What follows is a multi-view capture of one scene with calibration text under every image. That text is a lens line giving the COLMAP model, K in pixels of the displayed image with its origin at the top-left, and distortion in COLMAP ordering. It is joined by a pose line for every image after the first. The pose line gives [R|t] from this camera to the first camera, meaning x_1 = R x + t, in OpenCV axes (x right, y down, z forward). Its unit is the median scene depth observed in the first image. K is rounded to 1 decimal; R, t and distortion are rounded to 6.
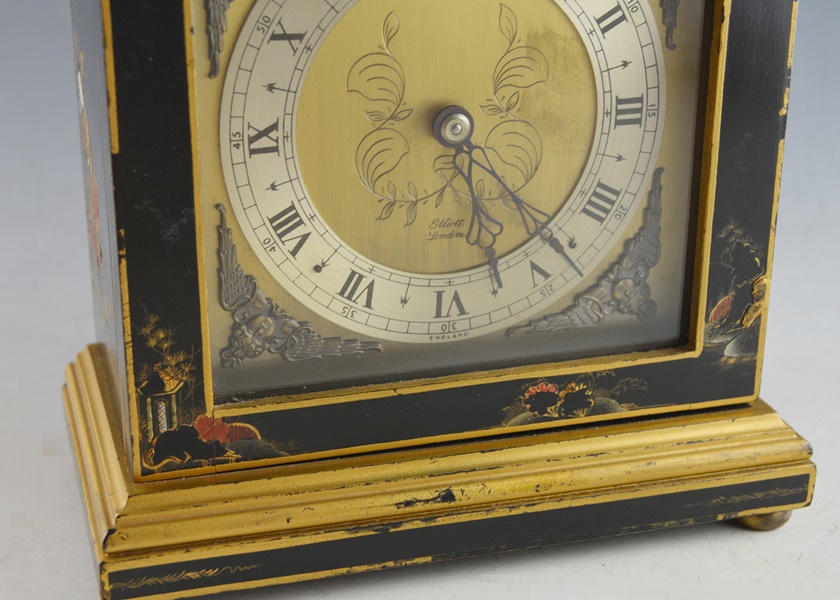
lens RADIAL K [[1460.7, 0, 370.5], [0, 1460.7, 301.8], [0, 0, 1]] dist [-0.017819, 0.039272]
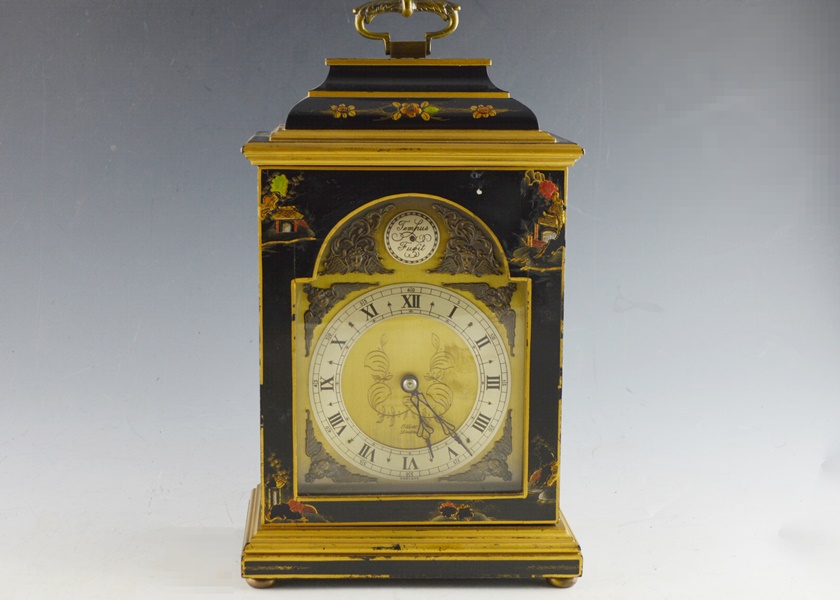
lens RADIAL K [[1413.2, 0, 420.0], [0, 1413.2, 300.0], [0, 0, 1]] dist [-0.037006, -0.035917]
pose [[0.978148, 0.048671, -0.202131, 0.510233], [-0.087501, 0.978288, -0.187874, 0.166873], [0.188598, 0.201455, 0.961169, -1.160289]]
